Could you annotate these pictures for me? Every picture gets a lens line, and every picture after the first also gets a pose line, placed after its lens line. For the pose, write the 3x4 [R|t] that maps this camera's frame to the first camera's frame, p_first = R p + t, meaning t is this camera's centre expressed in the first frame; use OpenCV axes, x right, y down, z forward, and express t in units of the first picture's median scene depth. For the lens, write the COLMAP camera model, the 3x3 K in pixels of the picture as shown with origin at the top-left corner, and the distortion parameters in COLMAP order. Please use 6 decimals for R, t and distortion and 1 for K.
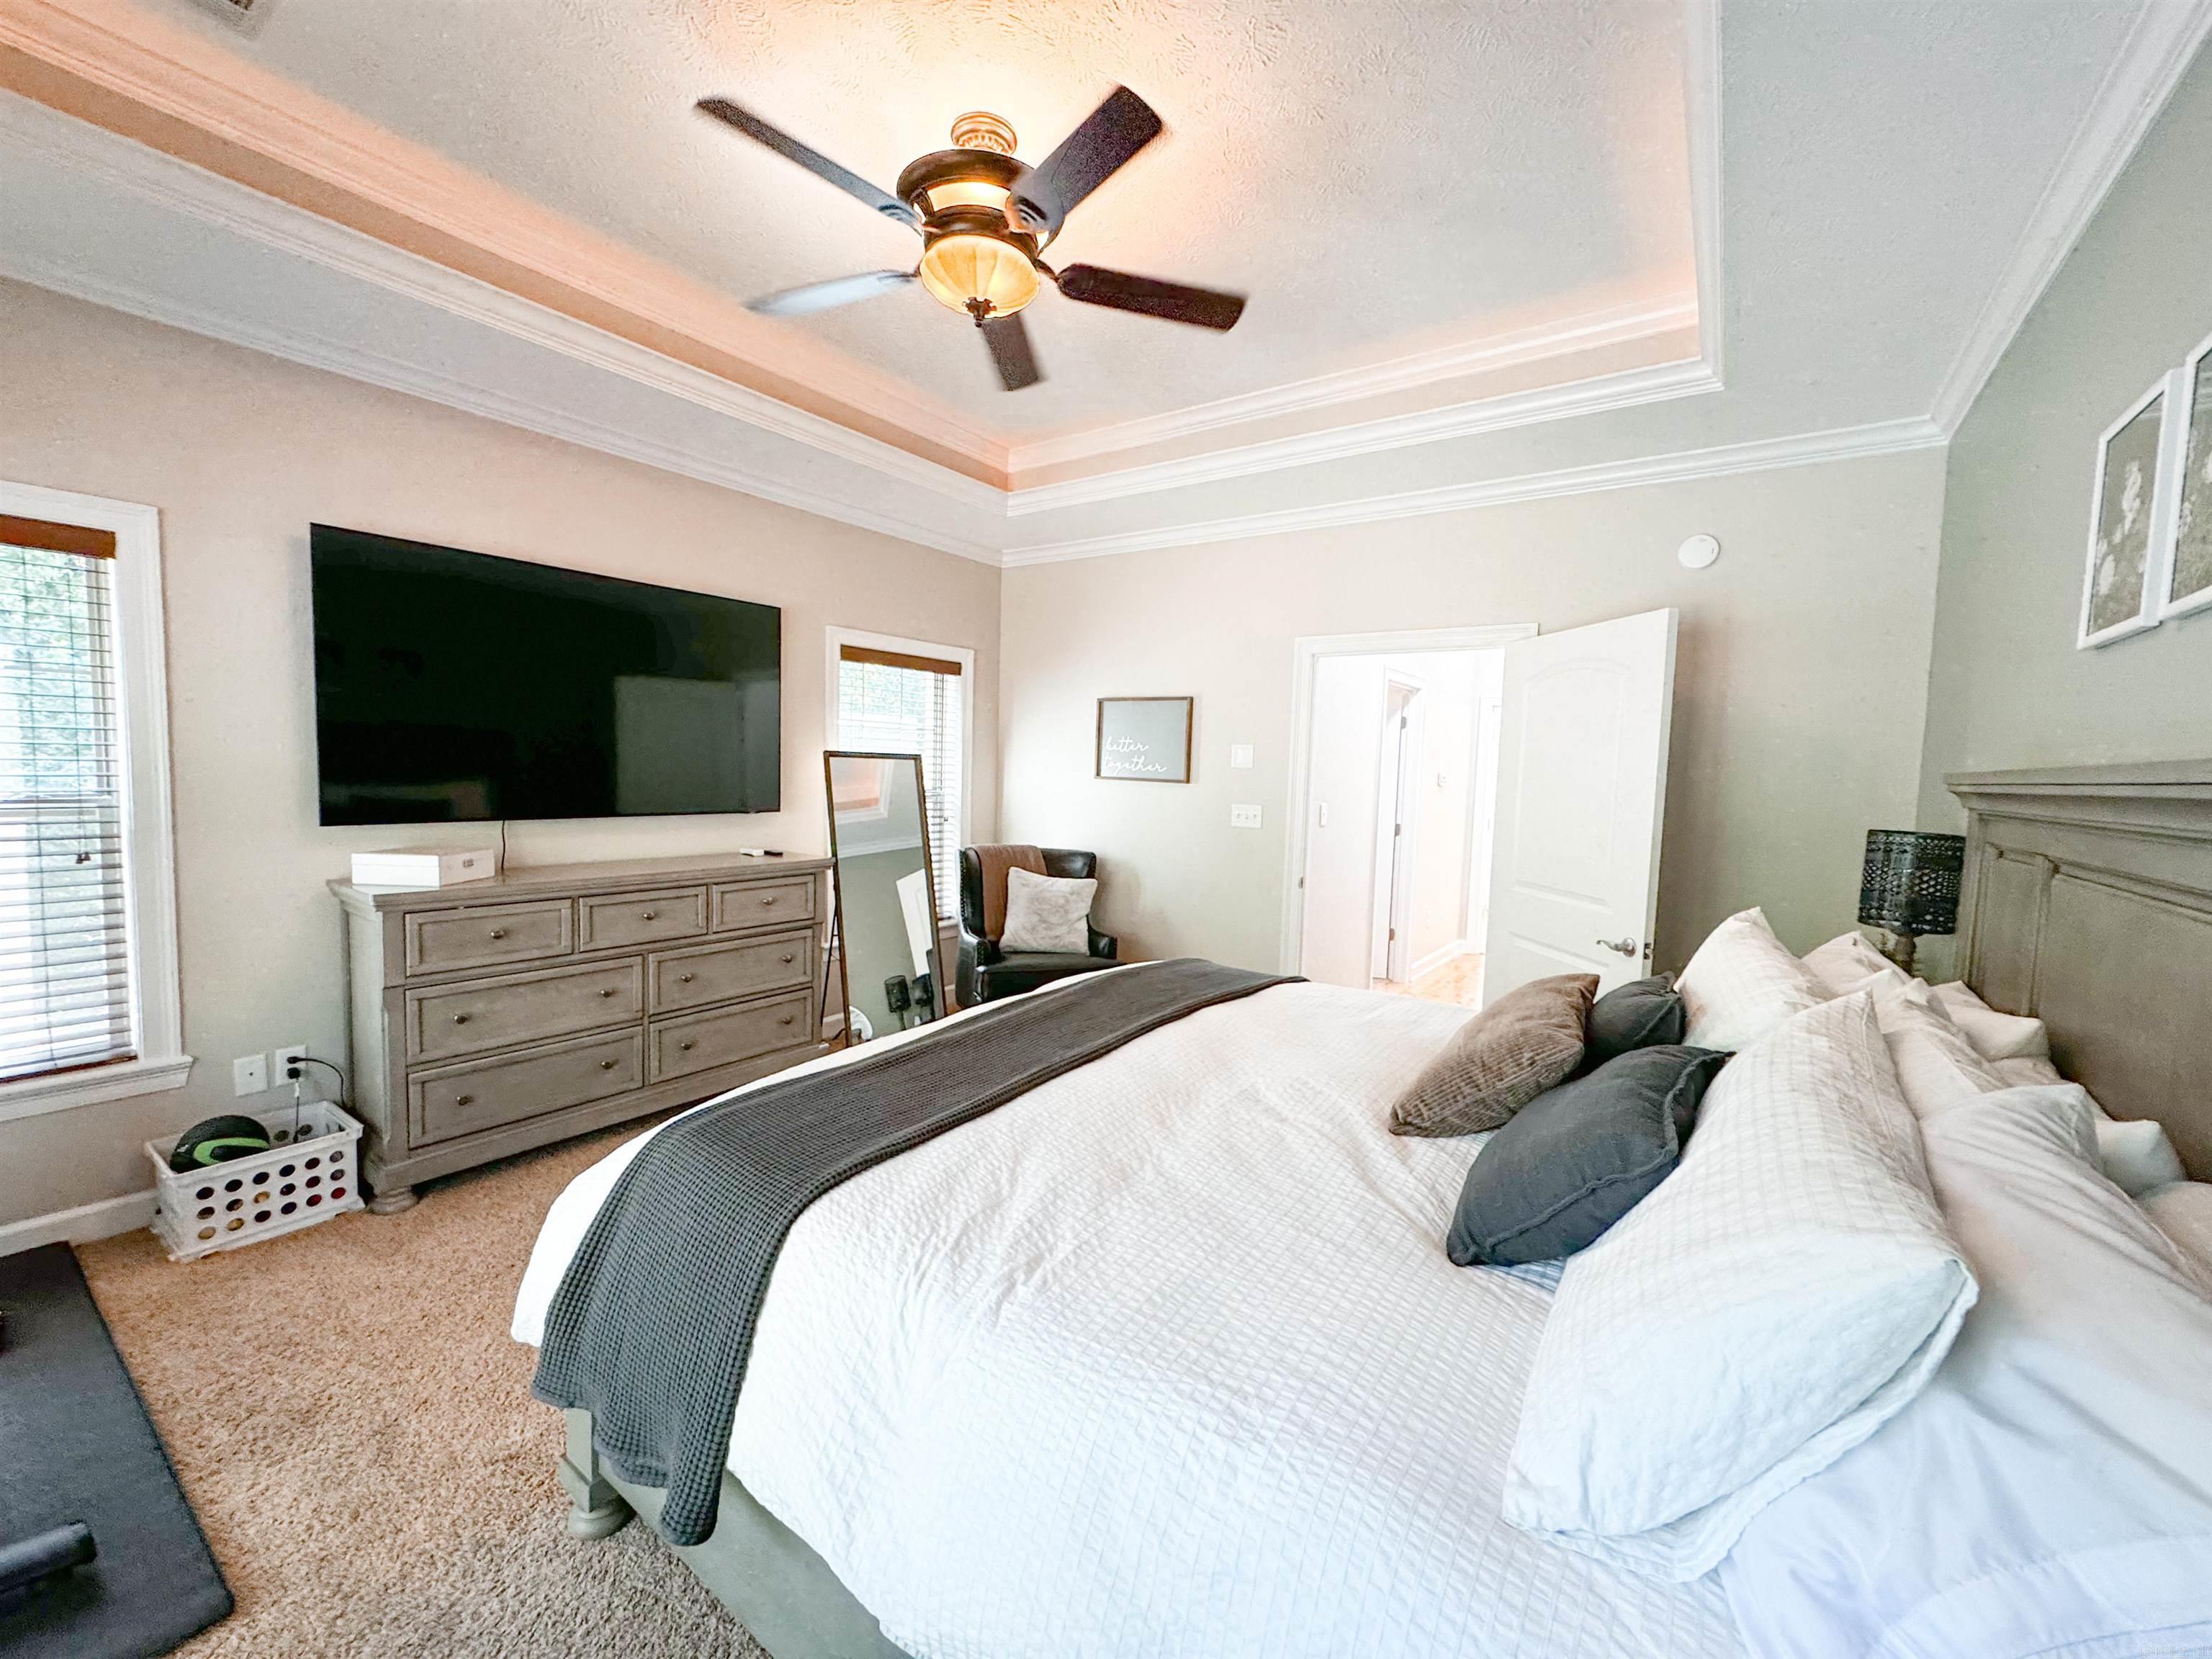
lens RADIAL K [[883.1, 0, 1102.6], [0, 883.1, 820.1], [0, 0, 1]] dist [-0.000206, 0.000070]
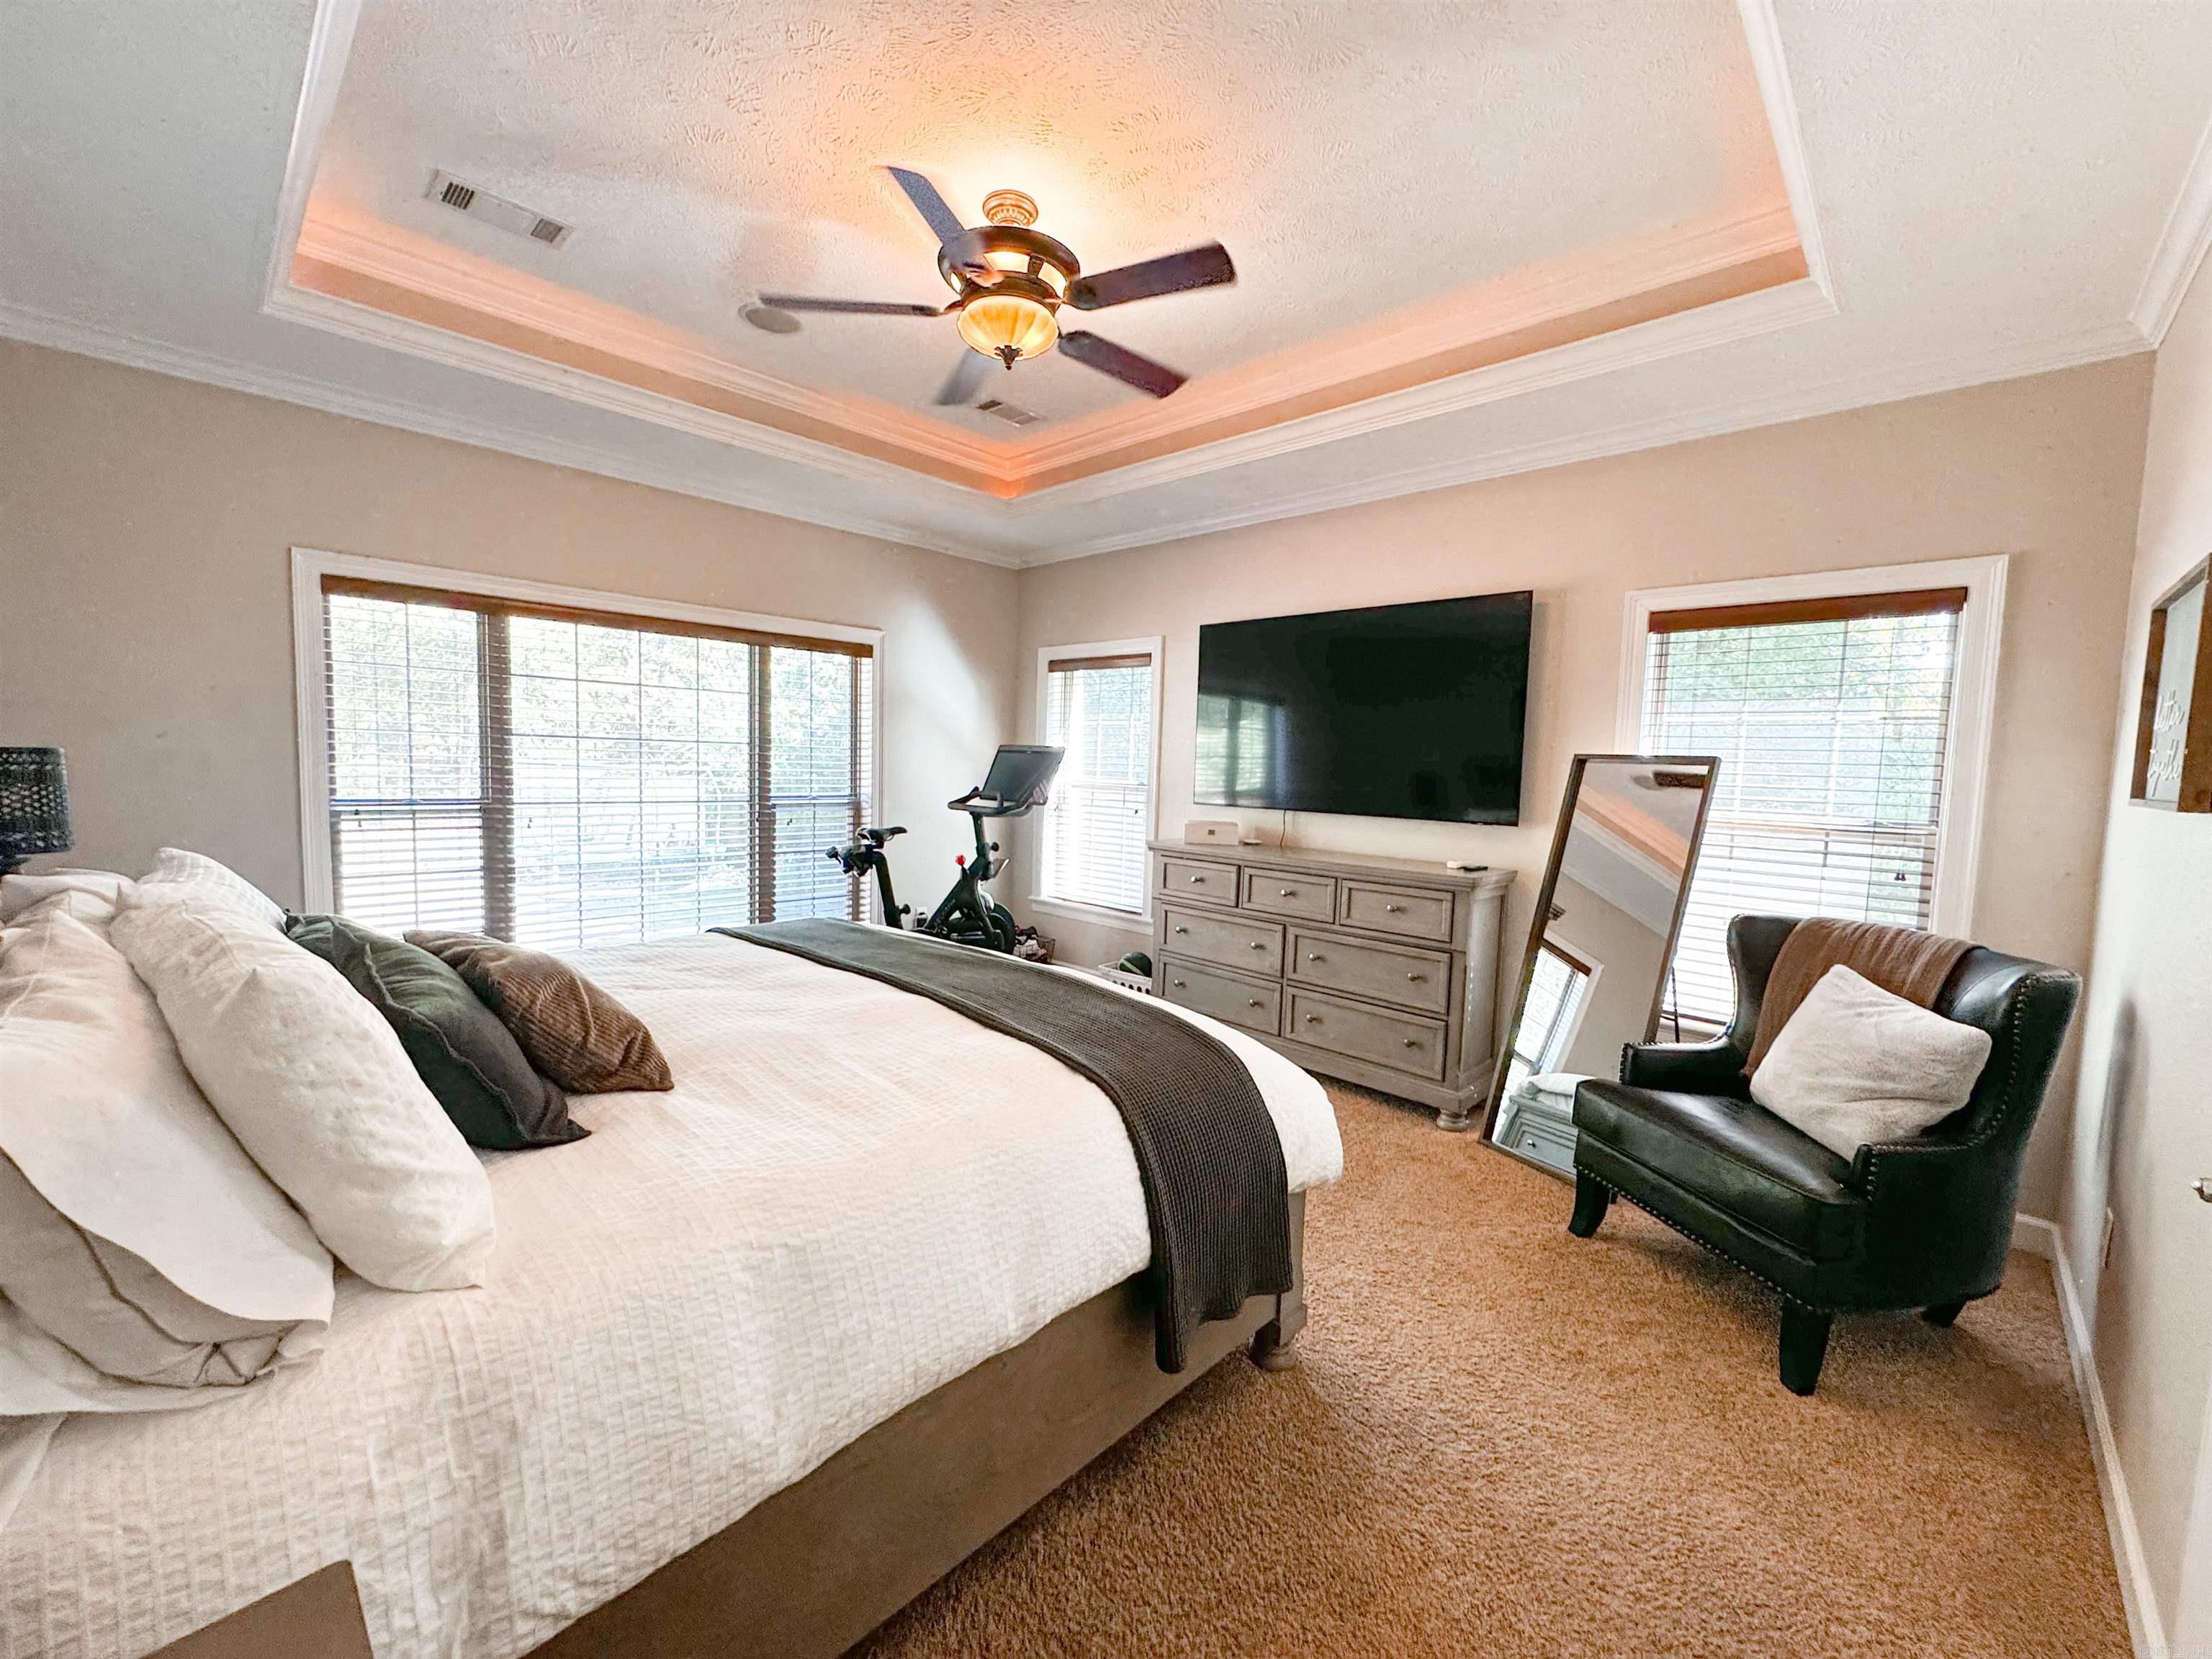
lens RADIAL K [[900.0, 0, 1156.7], [0, 900.0, 825.0], [0, 0, 1]] dist [-0.000778, 0.000018]
pose [[-0.114624, 0.045534, -0.992365, 0.602981], [-0.085952, 0.994748, 0.055571, -0.030999], [0.989684, 0.091666, -0.110109, 0.805523]]
